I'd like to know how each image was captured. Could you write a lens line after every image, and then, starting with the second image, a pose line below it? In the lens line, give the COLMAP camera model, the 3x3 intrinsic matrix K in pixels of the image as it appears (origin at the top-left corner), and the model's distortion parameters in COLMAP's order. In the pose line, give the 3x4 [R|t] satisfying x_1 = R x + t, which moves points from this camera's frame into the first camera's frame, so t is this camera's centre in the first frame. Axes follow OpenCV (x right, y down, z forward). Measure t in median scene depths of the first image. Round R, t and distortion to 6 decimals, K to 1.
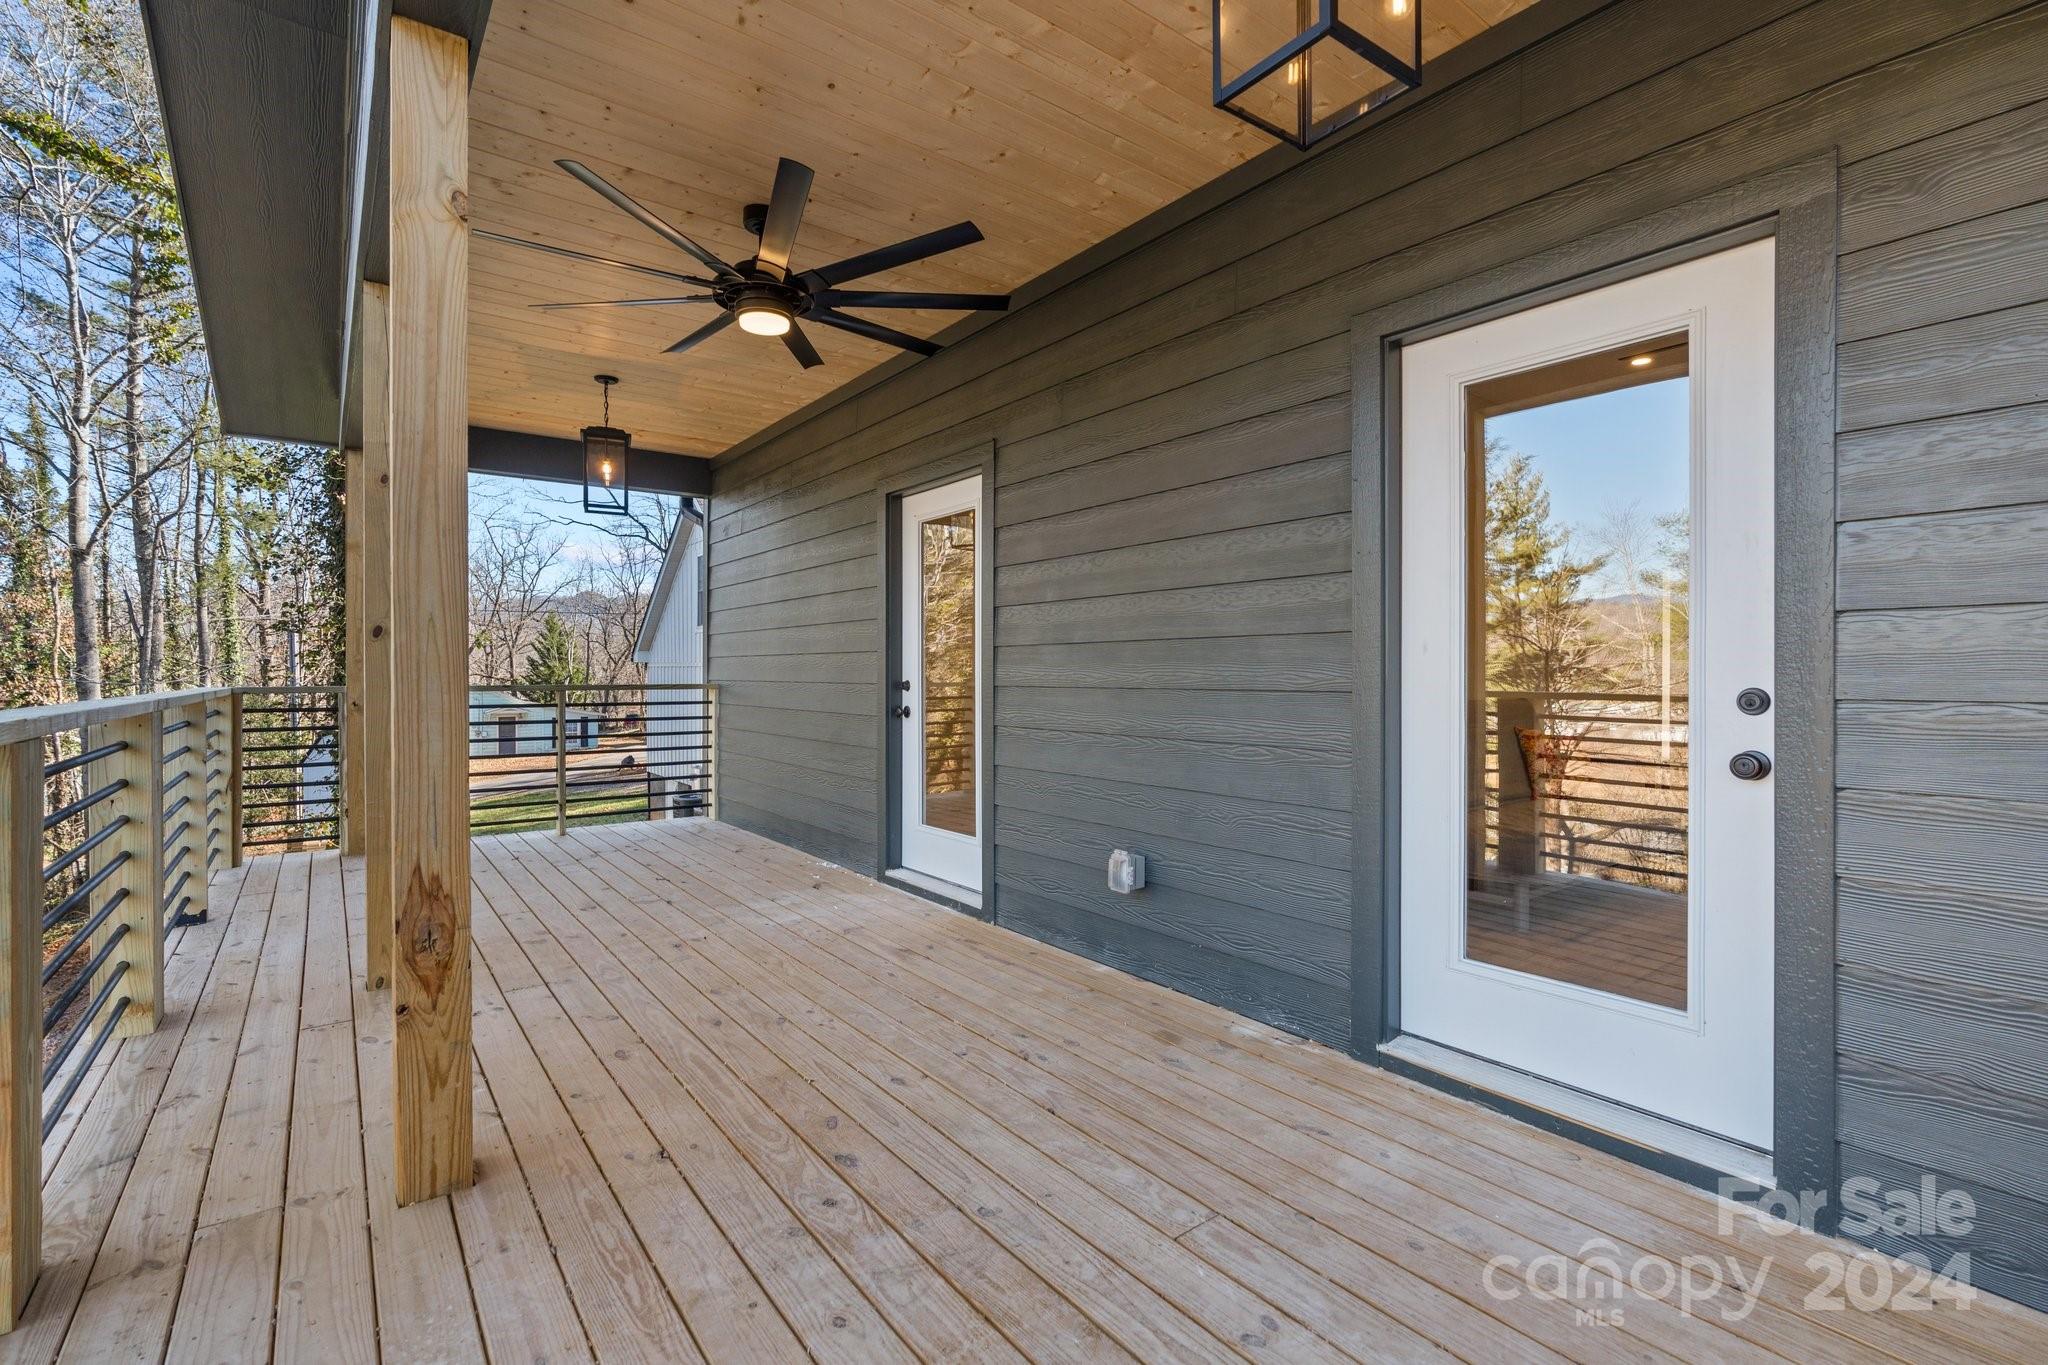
lens RADIAL K [[925.3, 0, 1027.3], [0, 925.3, 681.4], [0, 0, 1]] dist [-0.008435, 0.002588]
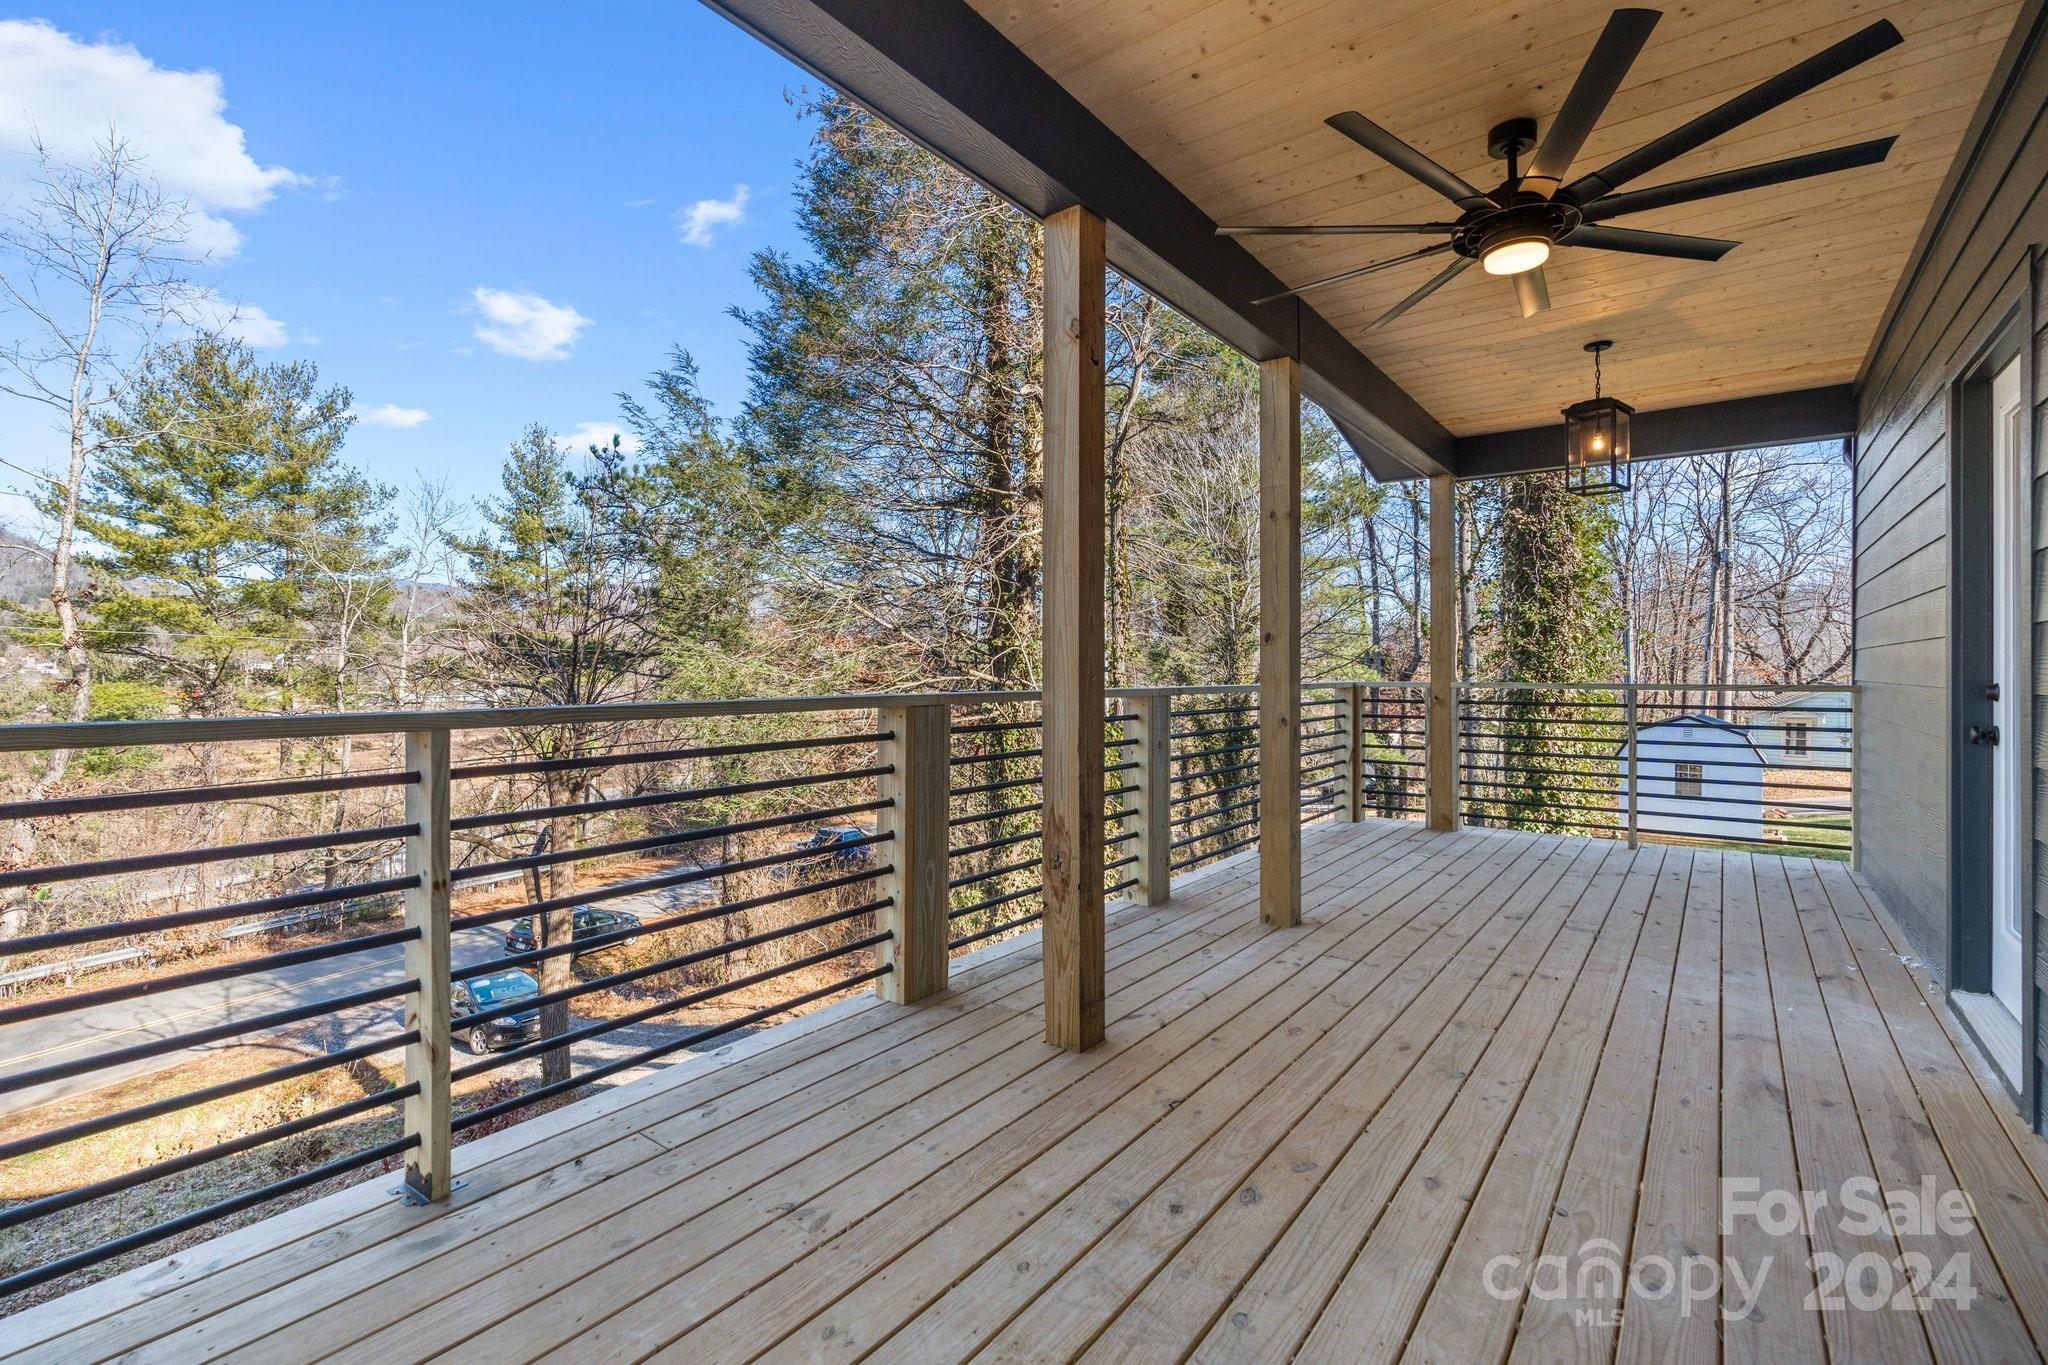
lens RADIAL K [[925.3, 0, 1024.8], [0, 925.3, 669.6], [0, 0, 1]] dist [-0.008435, 0.002588]
pose [[0.260519, -0.000310, -0.965469, 0.460846], [-0.009447, 0.999951, -0.002870, -0.003880], [0.965423, 0.009868, 0.260503, 0.386582]]
